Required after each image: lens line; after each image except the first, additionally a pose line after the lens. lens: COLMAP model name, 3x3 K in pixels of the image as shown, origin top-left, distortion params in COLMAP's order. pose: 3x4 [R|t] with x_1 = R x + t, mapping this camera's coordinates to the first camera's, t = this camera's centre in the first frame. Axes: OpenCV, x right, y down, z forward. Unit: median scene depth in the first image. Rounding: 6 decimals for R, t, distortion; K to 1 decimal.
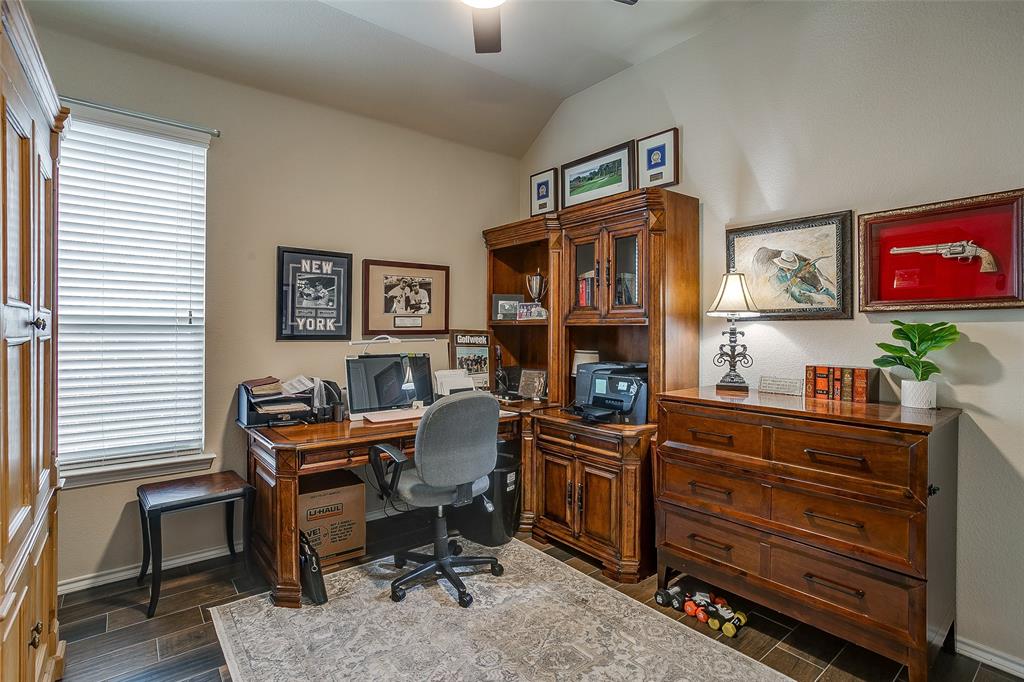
lens RADIAL K [[498.6, 0, 510.5], [0, 498.6, 334.0], [0, 0, 1]] dist [-0.043783, 0.022025]
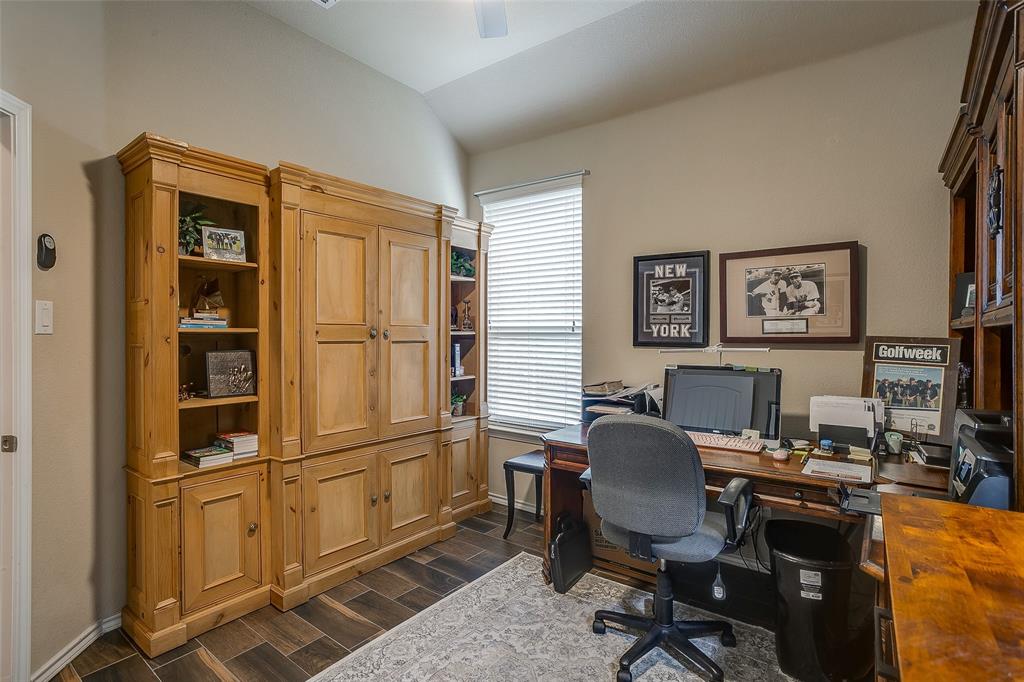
lens RADIAL K [[498.6, 0, 508.7], [0, 498.6, 338.9], [0, 0, 1]] dist [-0.043783, 0.022025]
pose [[0.249879, 0.007397, -0.968249, 0.456302], [-0.007045, 0.999958, 0.005821, -0.007187], [0.968252, 0.005367, 0.249920, 0.450505]]
